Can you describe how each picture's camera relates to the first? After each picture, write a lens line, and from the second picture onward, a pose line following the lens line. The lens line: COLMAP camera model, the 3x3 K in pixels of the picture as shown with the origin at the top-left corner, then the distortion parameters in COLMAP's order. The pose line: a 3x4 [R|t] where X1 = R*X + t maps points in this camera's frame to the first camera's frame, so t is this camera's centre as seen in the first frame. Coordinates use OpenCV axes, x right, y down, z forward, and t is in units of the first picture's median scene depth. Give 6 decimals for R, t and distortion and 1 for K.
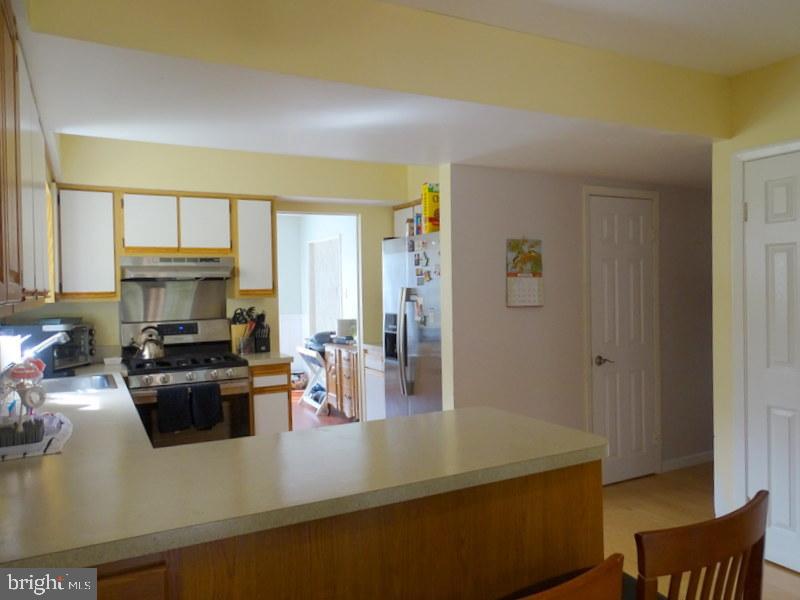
lens RADIAL K [[591.9, 0, 400.0], [0, 591.9, 300.0], [0, 0, 1]] dist [-0.006339, -0.005487]
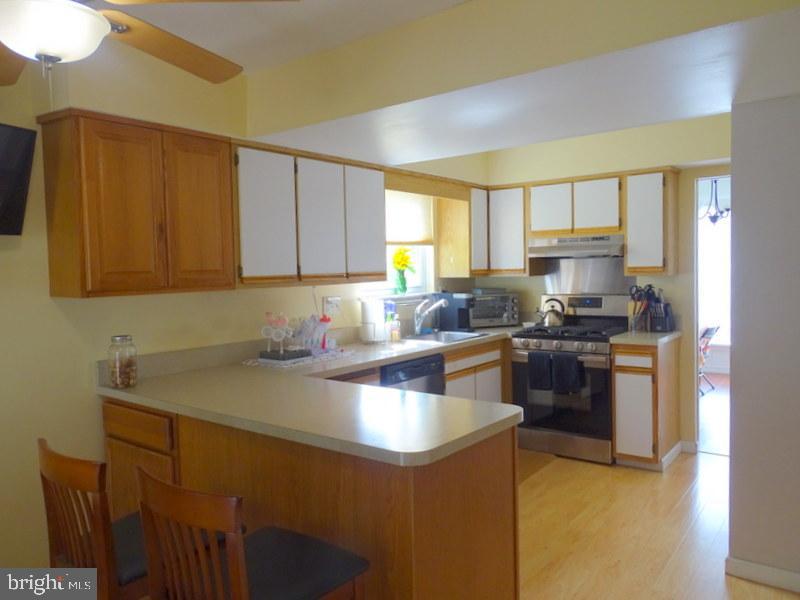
lens RADIAL K [[591.9, 0, 400.0], [0, 591.9, 300.0], [0, 0, 1]] dist [-0.006339, -0.005487]
pose [[0.401580, 0.060572, -0.913819, 0.514143], [-0.001845, 0.997862, 0.065332, -0.027509], [0.915822, -0.024550, 0.400833, 0.257141]]
